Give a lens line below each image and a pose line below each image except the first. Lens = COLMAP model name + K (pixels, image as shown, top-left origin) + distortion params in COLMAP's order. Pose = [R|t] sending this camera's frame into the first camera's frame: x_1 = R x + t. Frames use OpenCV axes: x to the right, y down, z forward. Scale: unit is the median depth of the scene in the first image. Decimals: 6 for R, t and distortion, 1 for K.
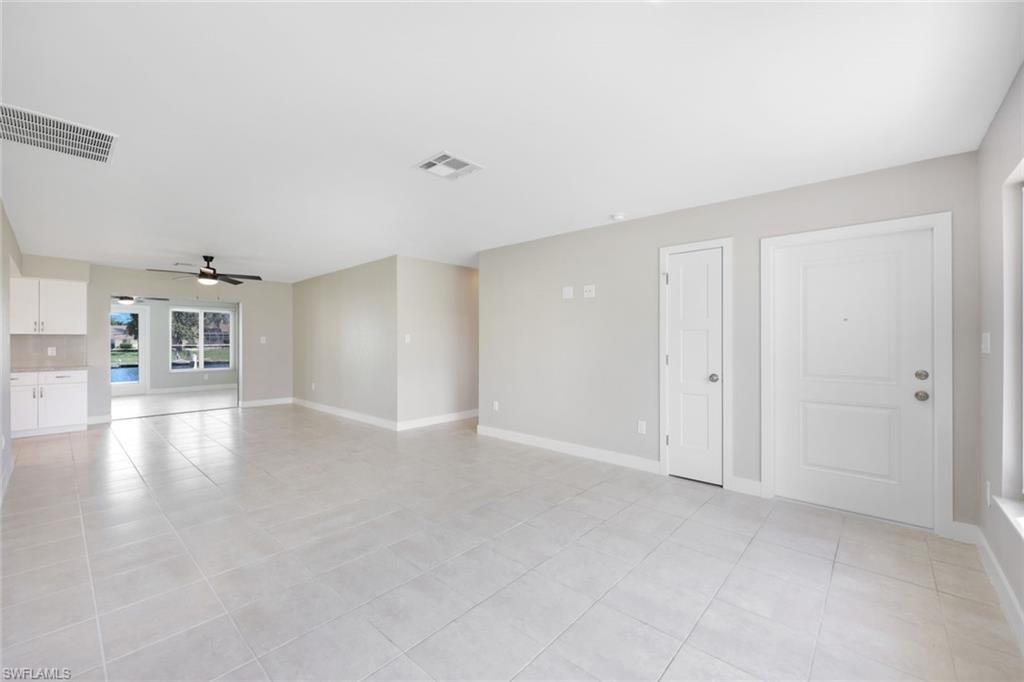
lens RADIAL K [[414.6, 0, 504.2], [0, 414.6, 338.6], [0, 0, 1]] dist [0.001682, 0.000271]
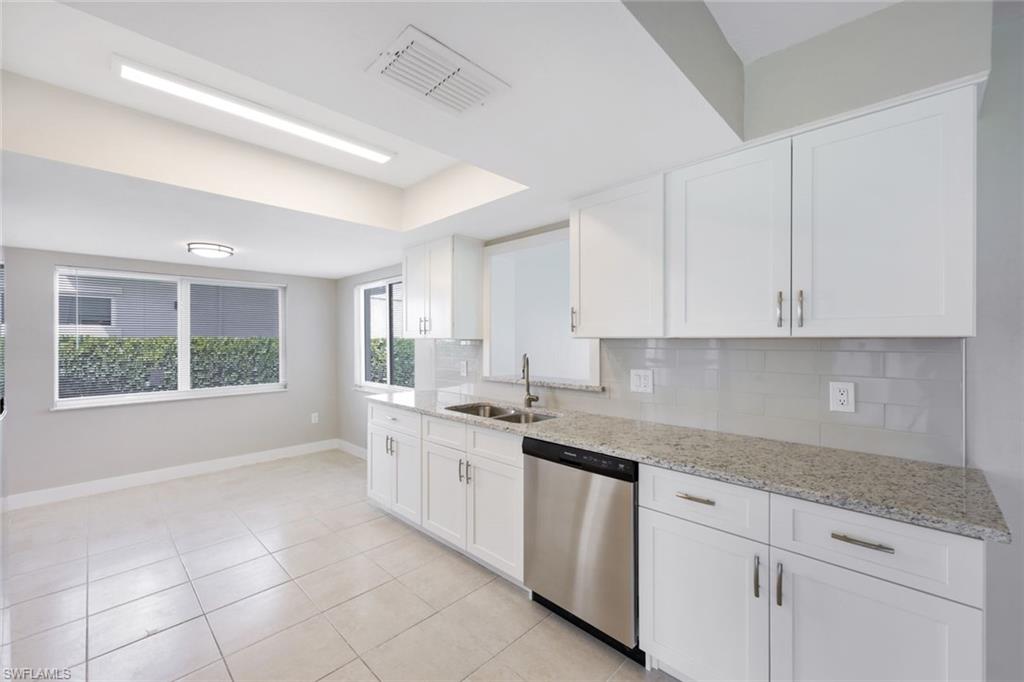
lens RADIAL K [[414.6, 0, 506.7], [0, 414.6, 342.7], [0, 0, 1]] dist [0.001682, 0.000271]
pose [[-0.036792, -0.000651, -0.999323, -0.810205], [0.002669, 0.999996, -0.000750, -0.006803], [0.999319, -0.002695, -0.036791, 0.793752]]
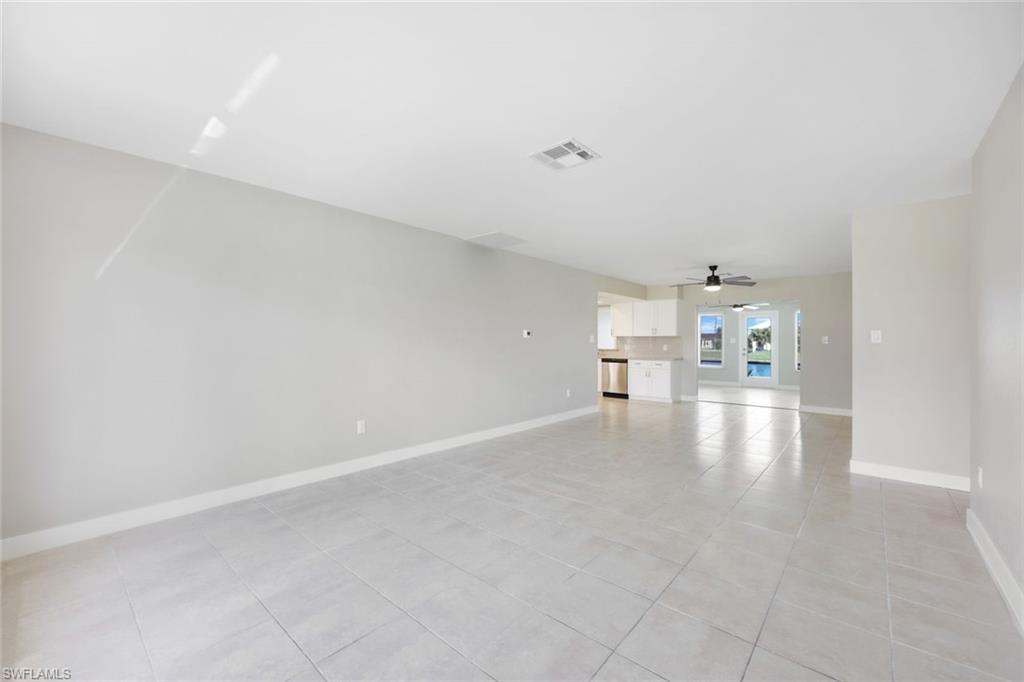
lens RADIAL K [[414.6, 0, 512.1], [0, 414.6, 341.5], [0, 0, 1]] dist [0.001682, 0.000271]
pose [[0.026317, 0.001459, -0.999653, 0.399084], [-0.000054, 0.999999, 0.001458, 0.005980], [0.999654, 0.000016, 0.026318, 0.415130]]
